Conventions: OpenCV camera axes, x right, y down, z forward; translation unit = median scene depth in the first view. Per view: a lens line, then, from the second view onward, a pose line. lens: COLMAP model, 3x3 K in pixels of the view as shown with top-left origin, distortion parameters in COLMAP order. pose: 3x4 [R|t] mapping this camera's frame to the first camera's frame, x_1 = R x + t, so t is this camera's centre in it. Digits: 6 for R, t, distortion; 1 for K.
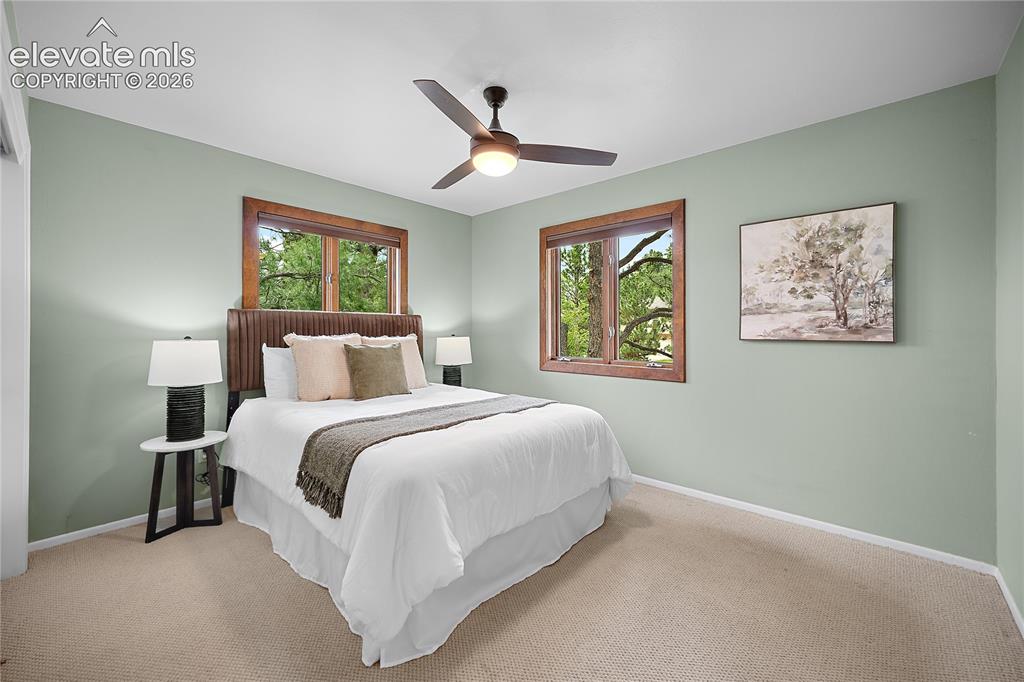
lens RADIAL K [[404.0, 0, 506.7], [0, 404.0, 332.7], [0, 0, 1]] dist [-0.005257, 0.001441]
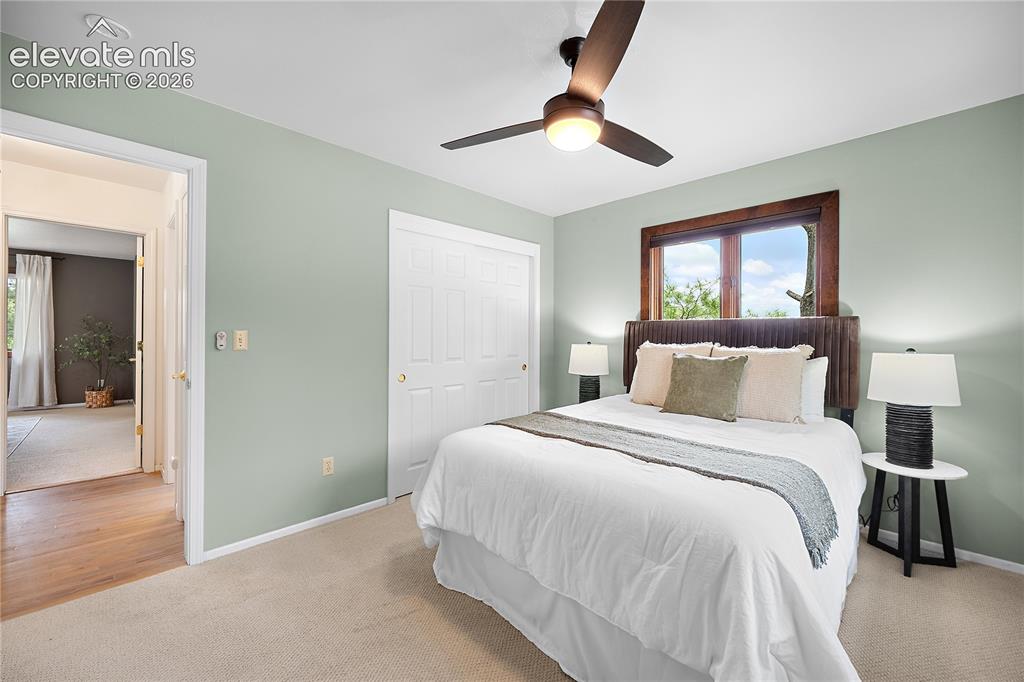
lens RADIAL K [[404.0, 0, 506.5], [0, 404.0, 339.0], [0, 0, 1]] dist [-0.005257, 0.001441]
pose [[-0.039447, 0.002455, -0.999219, 0.426808], [-0.016538, 0.999858, 0.003110, -0.001211], [0.999085, 0.016648, -0.039401, 0.486371]]
